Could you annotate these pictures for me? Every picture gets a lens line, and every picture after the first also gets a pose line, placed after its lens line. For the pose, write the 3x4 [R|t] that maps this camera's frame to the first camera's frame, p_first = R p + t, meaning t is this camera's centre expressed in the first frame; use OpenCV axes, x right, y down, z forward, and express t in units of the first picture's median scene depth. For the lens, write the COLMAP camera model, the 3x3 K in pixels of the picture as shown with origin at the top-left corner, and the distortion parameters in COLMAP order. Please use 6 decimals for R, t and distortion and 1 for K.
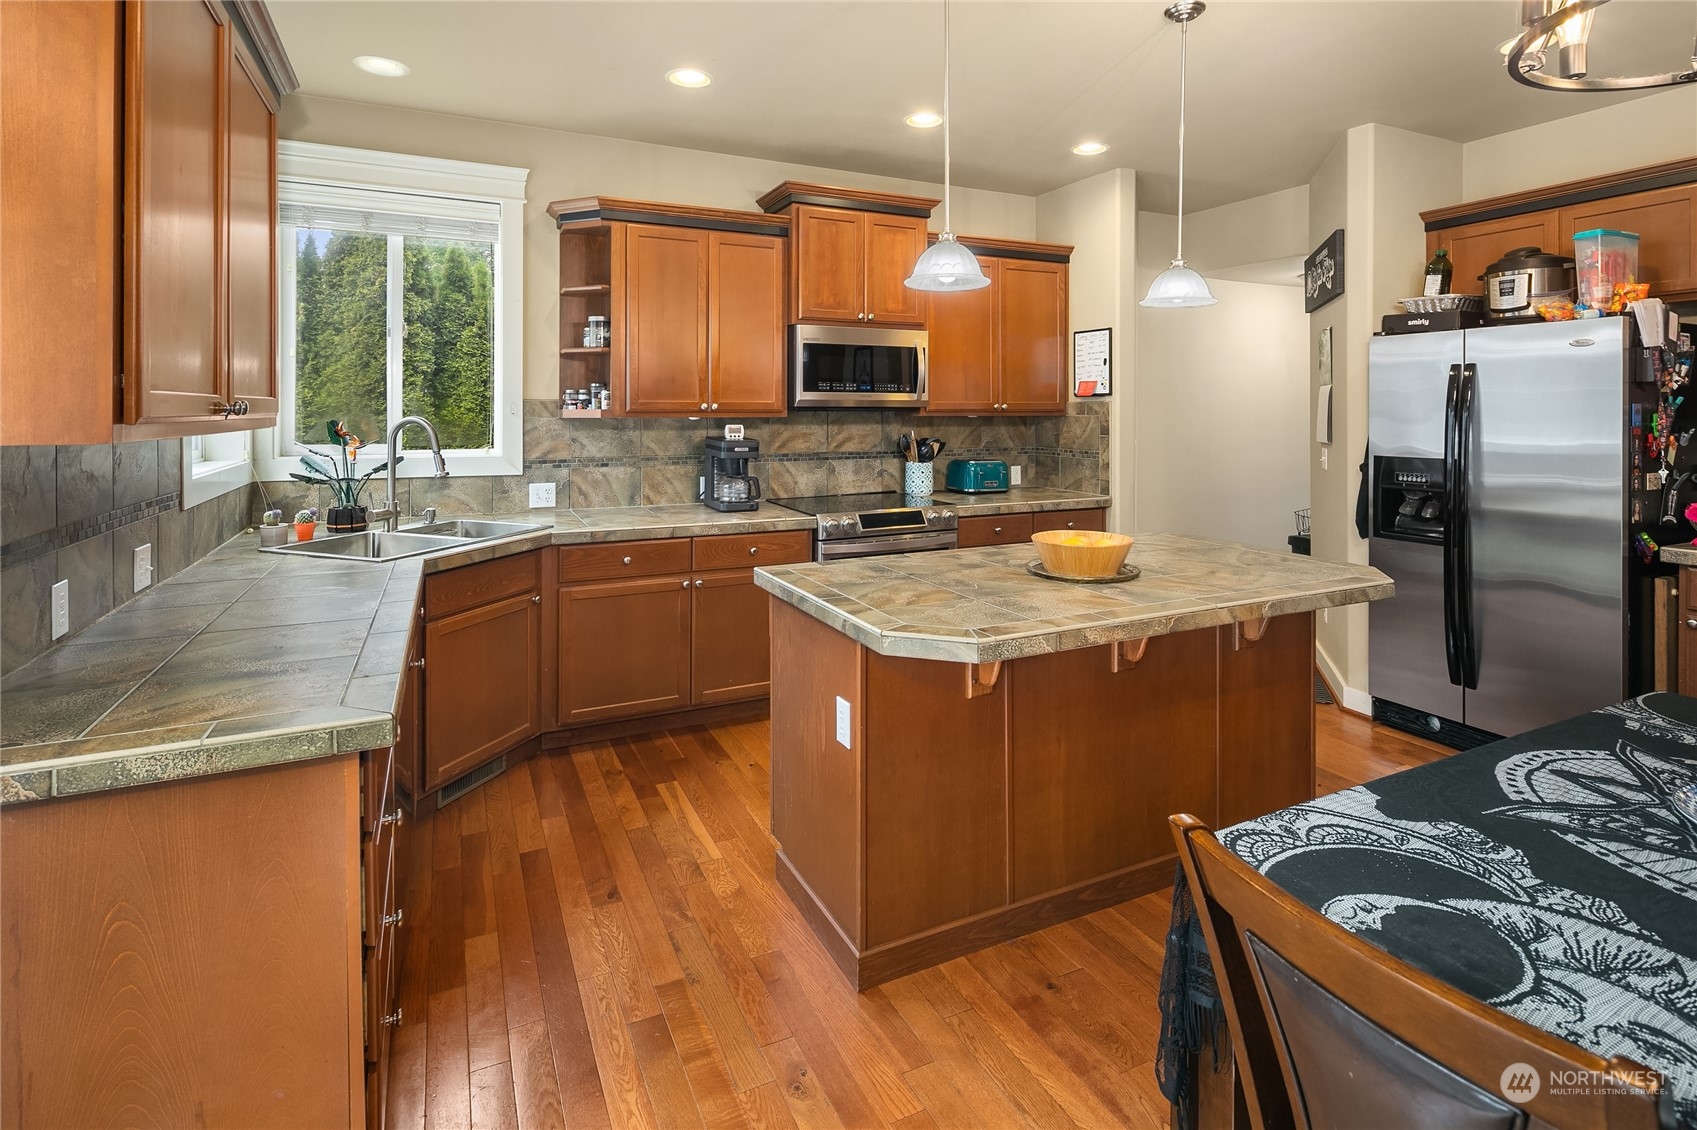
lens RADIAL K [[845.5, 0, 852.1], [0, 845.5, 570.7], [0, 0, 1]] dist [0.006696, 0.000477]
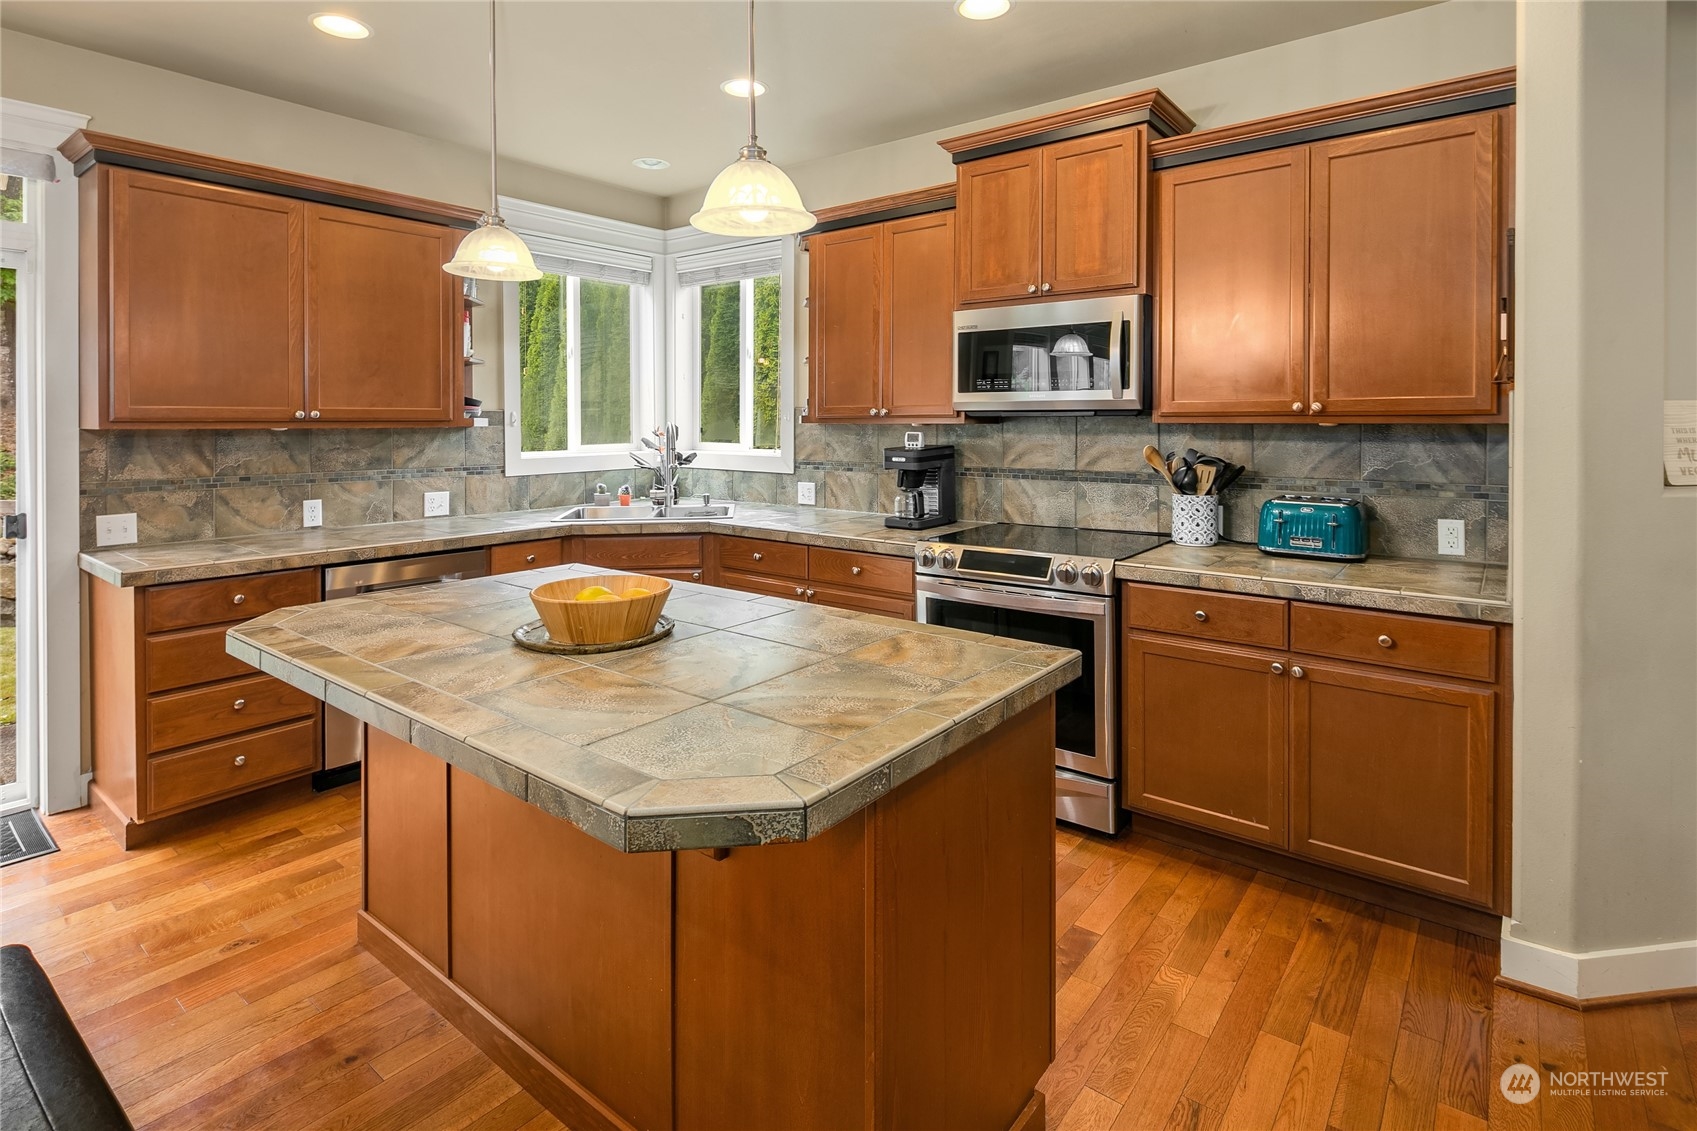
lens RADIAL K [[845.5, 0, 850.4], [0, 845.5, 558.5], [0, 0, 1]] dist [0.006696, 0.000477]
pose [[0.418443, 0.145270, -0.896550, 0.641278], [-0.168672, 0.982383, 0.080454, -0.100435], [0.892444, 0.117557, 0.435574, 0.558719]]
